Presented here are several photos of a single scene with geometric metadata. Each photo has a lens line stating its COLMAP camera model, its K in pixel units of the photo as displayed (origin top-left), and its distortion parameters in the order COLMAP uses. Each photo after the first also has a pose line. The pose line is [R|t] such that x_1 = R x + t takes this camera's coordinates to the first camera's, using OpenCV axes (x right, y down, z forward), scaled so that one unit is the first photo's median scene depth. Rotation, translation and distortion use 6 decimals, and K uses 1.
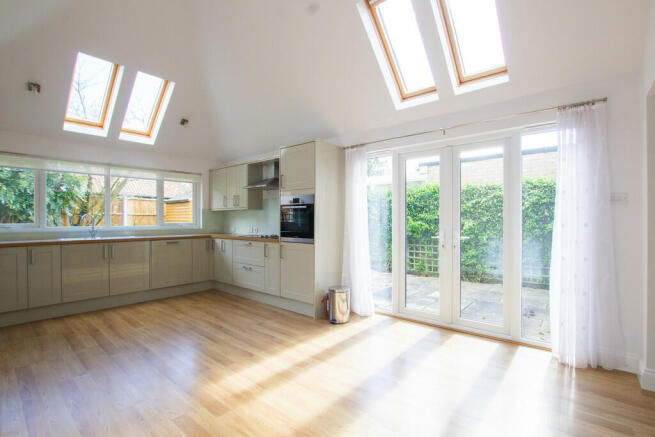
lens RADIAL K [[307.5, 0, 330.2], [0, 307.5, 219.8], [0, 0, 1]] dist [-0.017537, 0.000497]
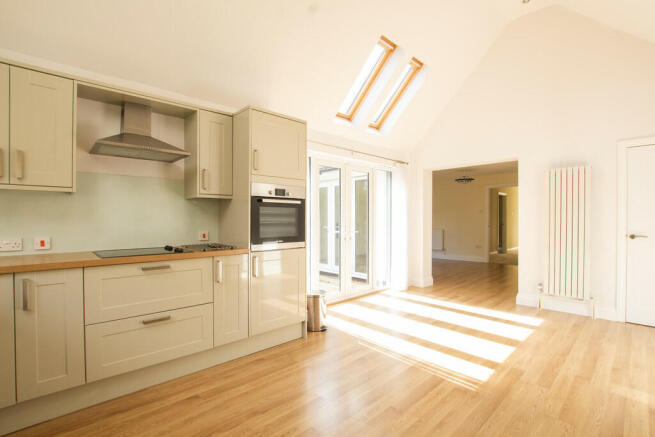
lens RADIAL K [[307.5, 0, 330.2], [0, 307.5, 219.8], [0, 0, 1]] dist [-0.017537, 0.000497]
pose [[0.102771, -0.007624, 0.994676, -0.873495], [-0.005020, 0.999954, 0.008183, -0.003572], [-0.994692, -0.005834, 0.102728, 0.850359]]
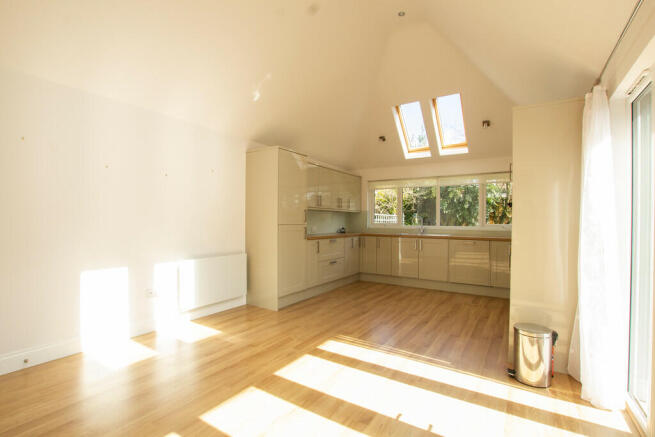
lens RADIAL K [[307.5, 0, 330.2], [0, 307.5, 219.8], [0, 0, 1]] dist [-0.017537, 0.000497]
pose [[0.126109, 0.004043, -0.992008, 0.601919], [-0.006546, 0.999973, 0.003243, -0.007054], [0.991995, 0.006084, 0.126132, 0.495677]]
